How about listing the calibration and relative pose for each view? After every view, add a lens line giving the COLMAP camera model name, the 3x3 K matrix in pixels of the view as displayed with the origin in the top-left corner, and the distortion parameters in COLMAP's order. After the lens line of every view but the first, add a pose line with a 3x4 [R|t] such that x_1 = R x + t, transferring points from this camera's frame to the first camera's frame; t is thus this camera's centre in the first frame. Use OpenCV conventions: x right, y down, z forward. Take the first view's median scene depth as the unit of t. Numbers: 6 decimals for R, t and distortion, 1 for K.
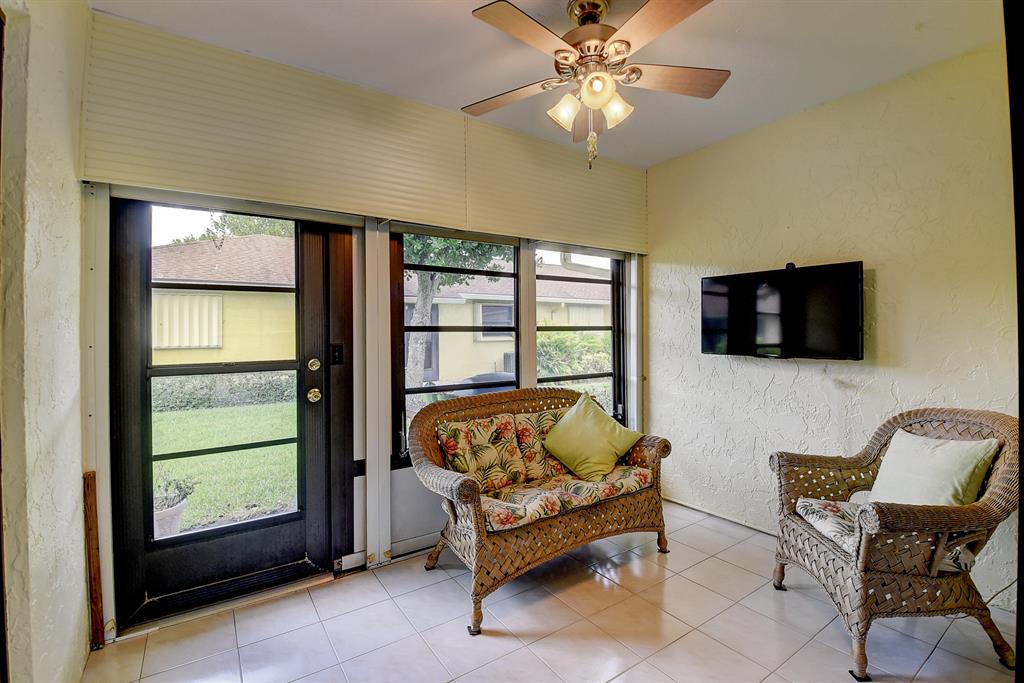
lens RADIAL K [[451.5, 0, 508.2], [0, 451.5, 333.7], [0, 0, 1]] dist [0.014111, -0.029226]
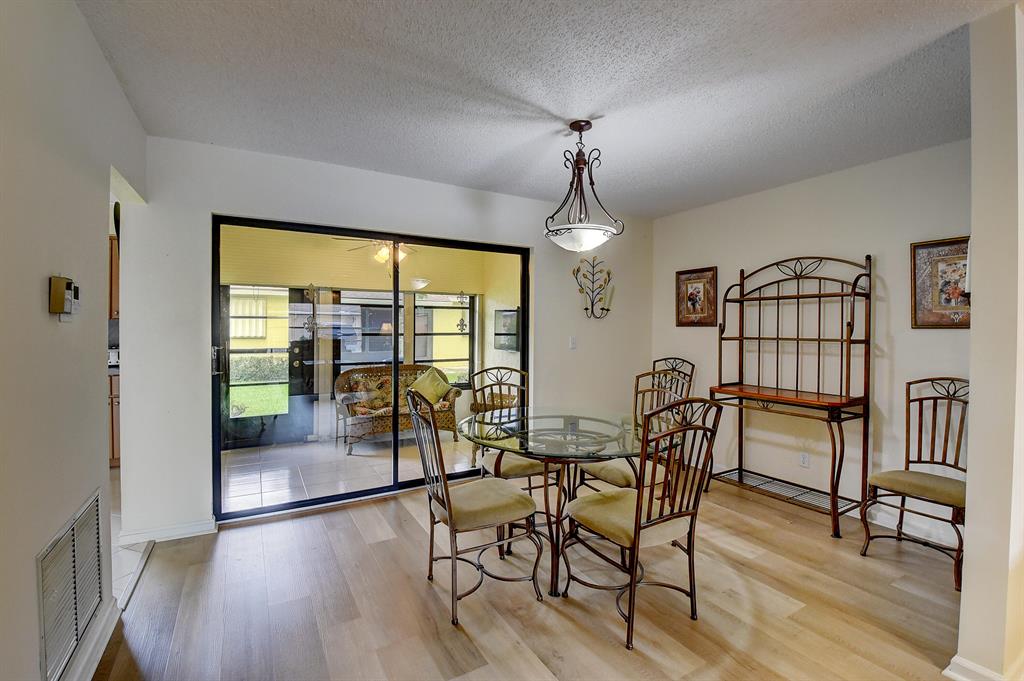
lens RADIAL K [[451.5, 0, 508.2], [0, 451.5, 332.7], [0, 0, 1]] dist [0.014111, -0.029226]
pose [[0.996593, 0.017270, -0.080644, 0.748450], [-0.016006, 0.999739, 0.016298, -0.067719], [0.080905, -0.014952, 0.996610, -1.082571]]
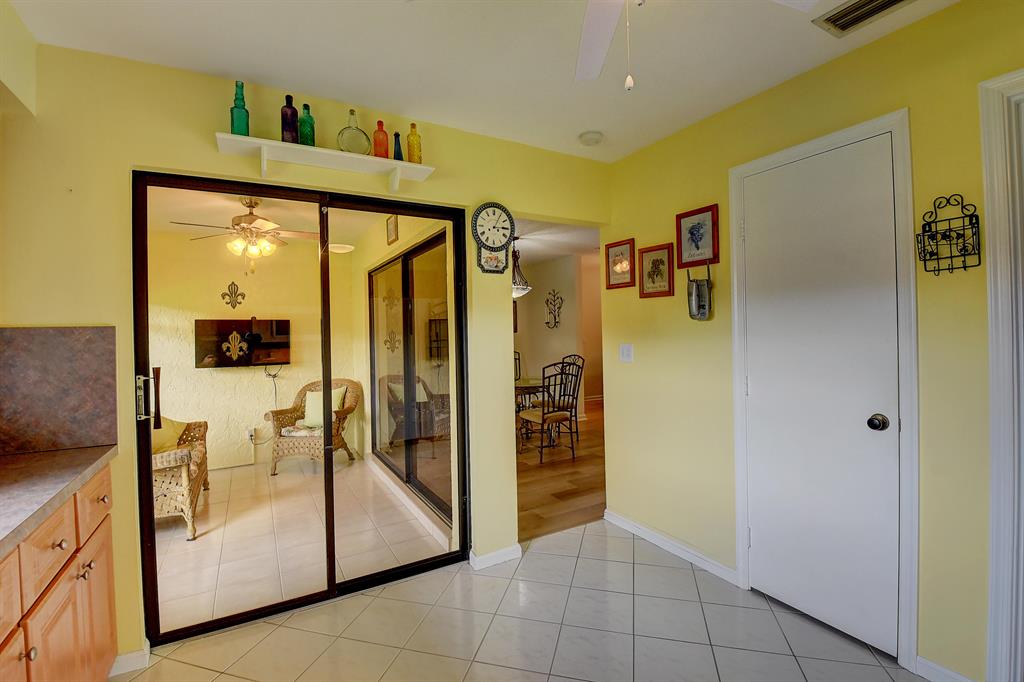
lens RADIAL K [[451.5, 0, 508.2], [0, 451.5, 333.2], [0, 0, 1]] dist [0.014111, -0.029226]
pose [[0.066943, 0.007416, 0.997729, -1.216702], [0.017341, 0.999813, -0.008595, -0.052043], [-0.997606, 0.017877, 0.066801, -0.210858]]
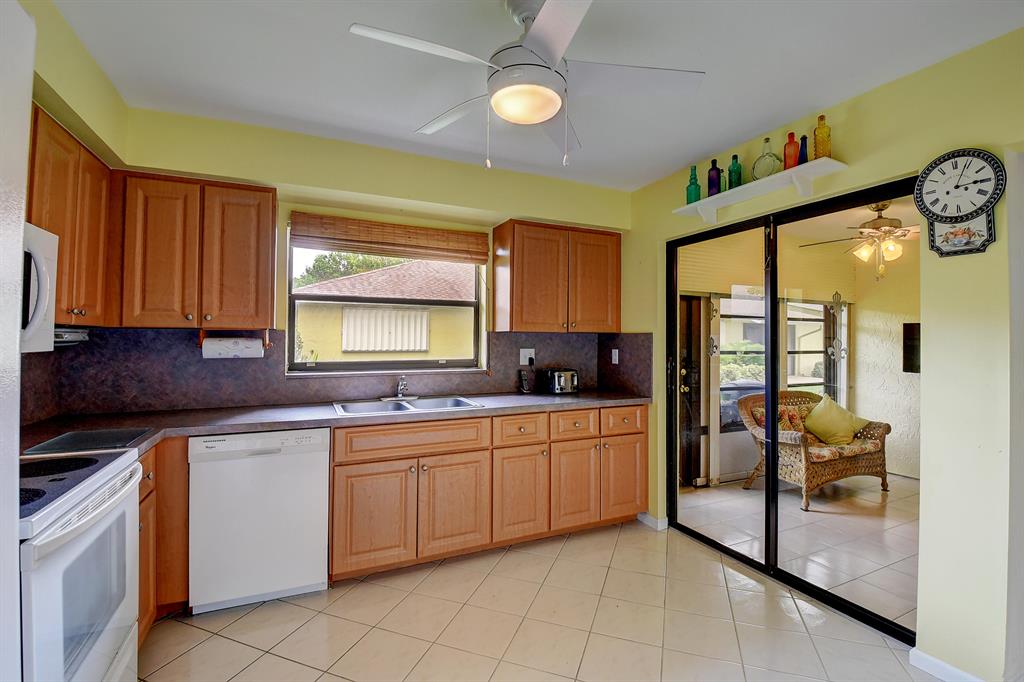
lens RADIAL K [[451.5, 0, 508.2], [0, 451.5, 333.2], [0, 0, 1]] dist [0.014111, -0.029226]
pose [[0.986837, 0.018074, -0.160705, -0.775517], [-0.019491, 0.999784, -0.007244, -0.060367], [0.160540, 0.010281, 0.986976, -0.861878]]
